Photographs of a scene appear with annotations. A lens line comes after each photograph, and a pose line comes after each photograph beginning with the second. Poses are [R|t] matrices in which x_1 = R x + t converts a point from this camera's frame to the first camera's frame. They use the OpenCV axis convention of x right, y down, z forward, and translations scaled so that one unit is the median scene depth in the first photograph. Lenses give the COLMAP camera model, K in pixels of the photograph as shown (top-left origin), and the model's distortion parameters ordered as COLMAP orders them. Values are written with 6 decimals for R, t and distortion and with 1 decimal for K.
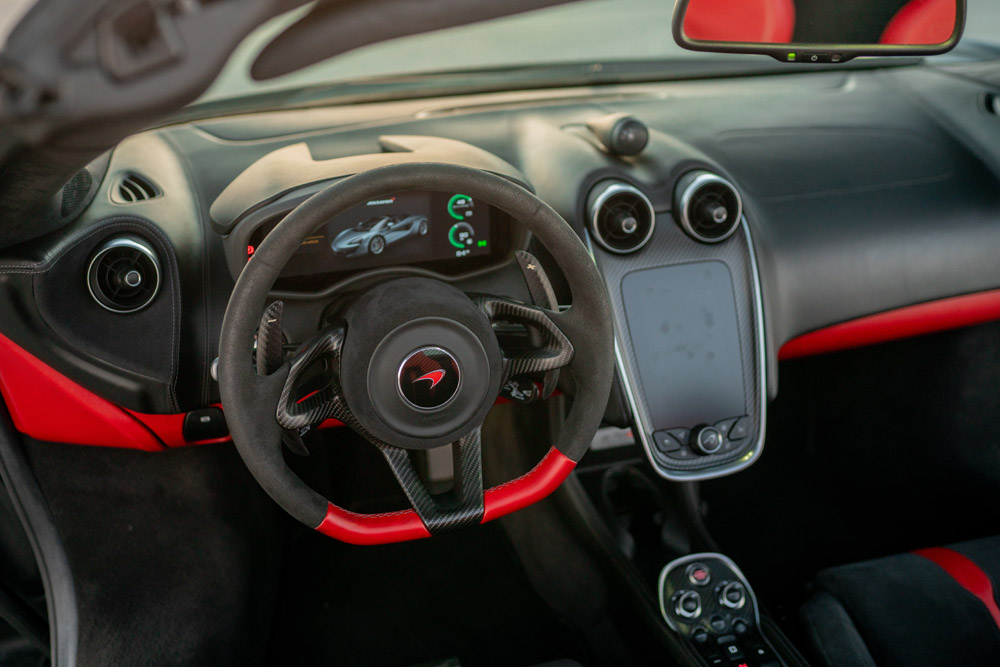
lens RADIAL K [[1038.6, 0, 478.0], [0, 1038.6, 329.9], [0, 0, 1]] dist [-0.045094, 0.016341]
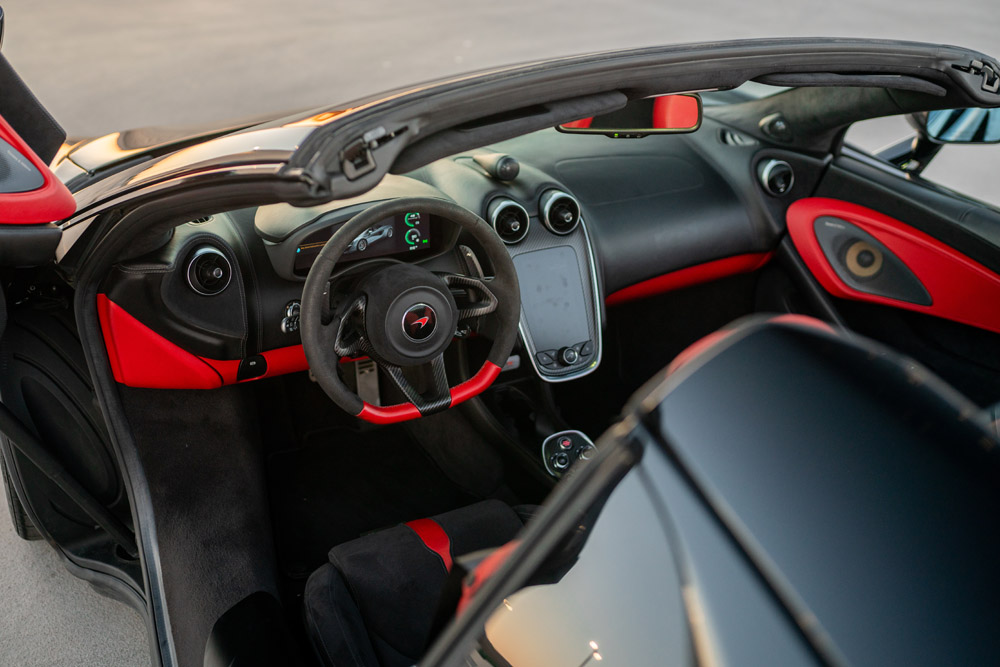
lens RADIAL K [[1038.6, 0, 478.0], [0, 1038.6, 329.9], [0, 0, 1]] dist [-0.045094, 0.016341]
pose [[0.977704, -0.058041, 0.201809, -0.245903], [0.055175, 0.998280, 0.019805, 0.025120], [-0.202611, -0.008229, 0.979225, -0.570950]]
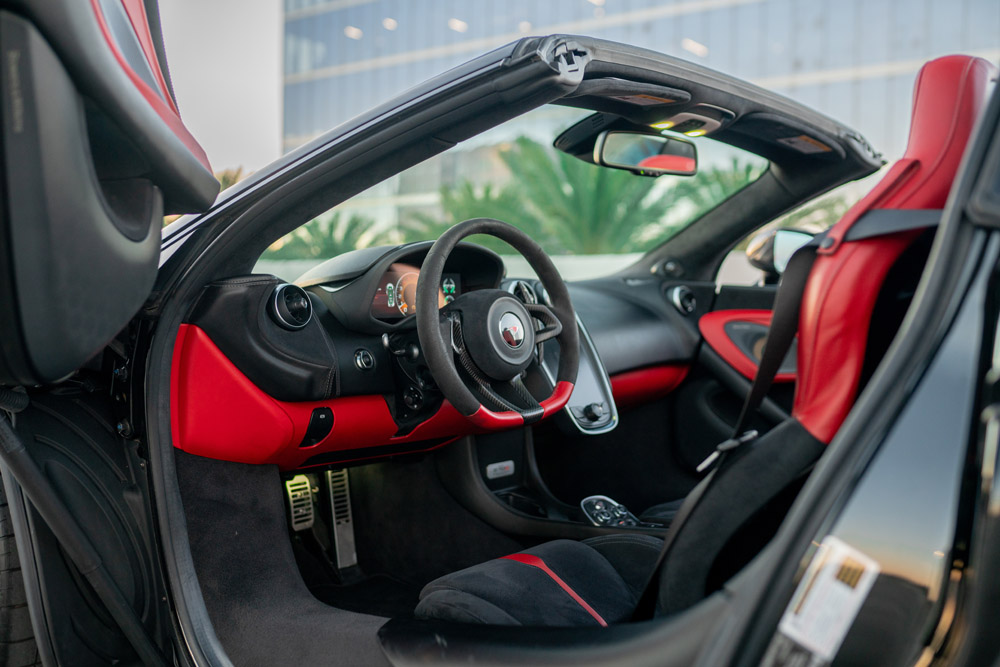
lens RADIAL K [[961.9, 0, 500.0], [0, 961.9, 333.5], [0, 0, 1]] dist [-0.039734, 0.000458]
pose [[0.836186, -0.006379, 0.548408, -0.803118], [0.233670, 0.908778, -0.345718, 0.511395], [-0.496176, 0.417232, 0.761398, -0.210016]]
